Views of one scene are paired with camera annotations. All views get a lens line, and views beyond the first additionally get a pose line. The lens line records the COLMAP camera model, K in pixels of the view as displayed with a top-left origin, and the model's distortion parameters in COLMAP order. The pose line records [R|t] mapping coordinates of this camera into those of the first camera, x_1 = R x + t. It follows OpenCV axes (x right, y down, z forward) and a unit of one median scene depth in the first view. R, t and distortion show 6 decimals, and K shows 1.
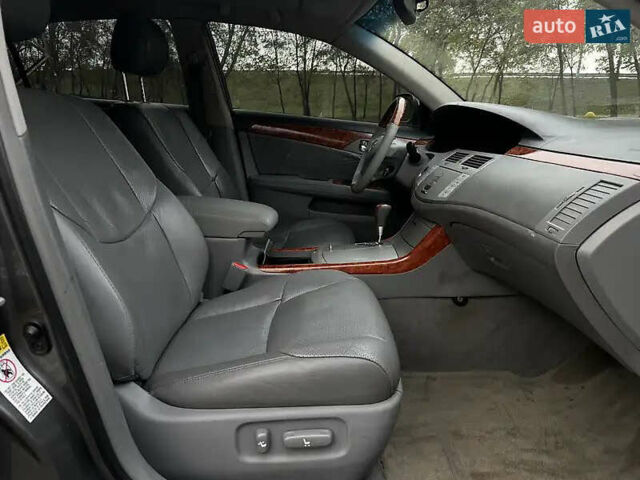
lens RADIAL K [[440.0, 0, 323.3], [0, 440.0, 257.7], [0, 0, 1]] dist [0.074711, -0.095818]
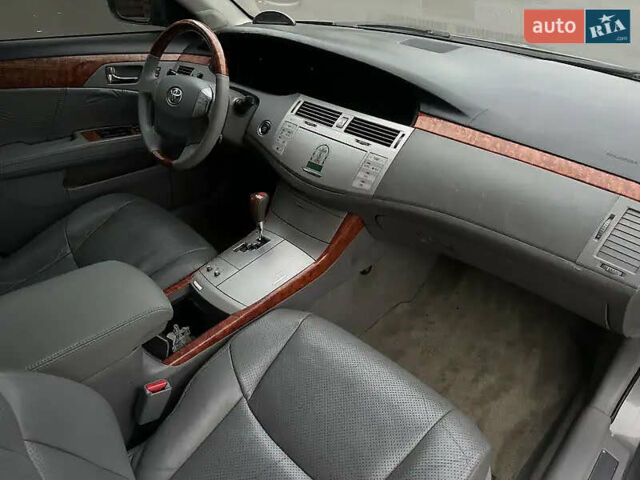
lens RADIAL K [[440.0, 0, 323.3], [0, 440.0, 257.7], [0, 0, 1]] dist [0.074711, -0.095818]
pose [[0.705945, -0.430918, 0.562096, -0.323393], [0.205794, 0.884179, 0.419375, -0.393441], [-0.677710, -0.180379, 0.712862, 0.417609]]
